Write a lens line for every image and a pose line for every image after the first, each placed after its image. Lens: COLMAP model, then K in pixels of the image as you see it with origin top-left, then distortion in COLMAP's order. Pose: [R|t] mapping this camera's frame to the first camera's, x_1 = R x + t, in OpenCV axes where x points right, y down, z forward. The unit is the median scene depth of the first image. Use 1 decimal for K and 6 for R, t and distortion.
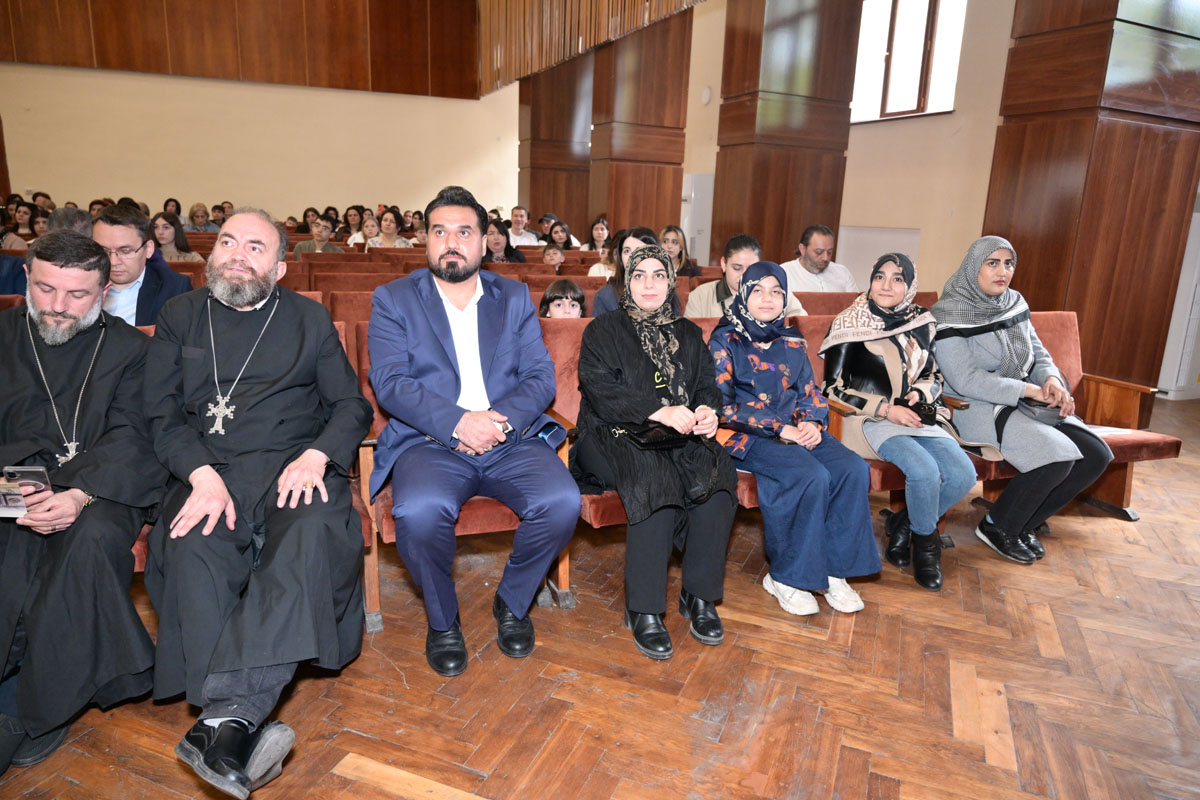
lens RADIAL K [[825.3, 0, 600.4], [0, 825.3, 415.7], [0, 0, 1]] dist [-0.000309, -0.006408]
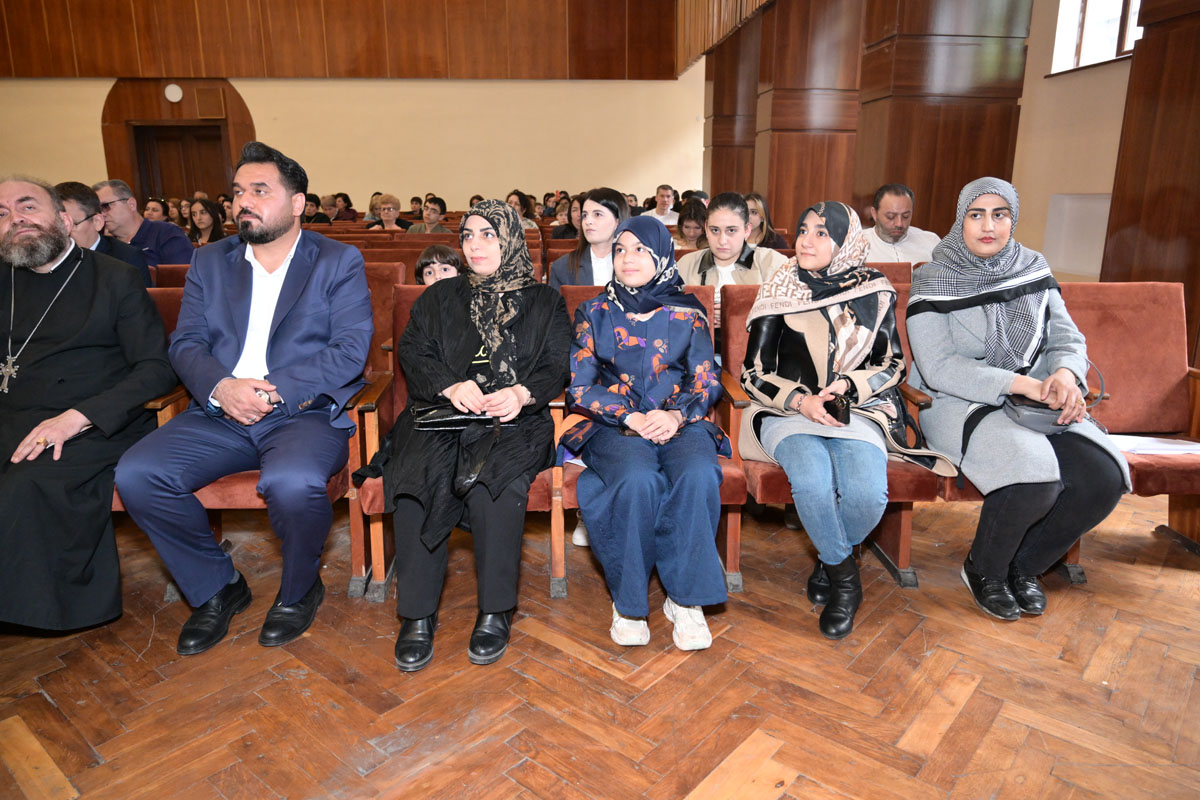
lens RADIAL K [[842.5, 0, 600.0], [0, 842.5, 400.0], [0, 0, 1]] dist [0.005082, 0.003398]
pose [[0.943999, 0.042308, -0.327226, 0.416243], [-0.046346, 0.998915, -0.004548, 0.003632], [0.326678, 0.019459, 0.944935, 0.169784]]
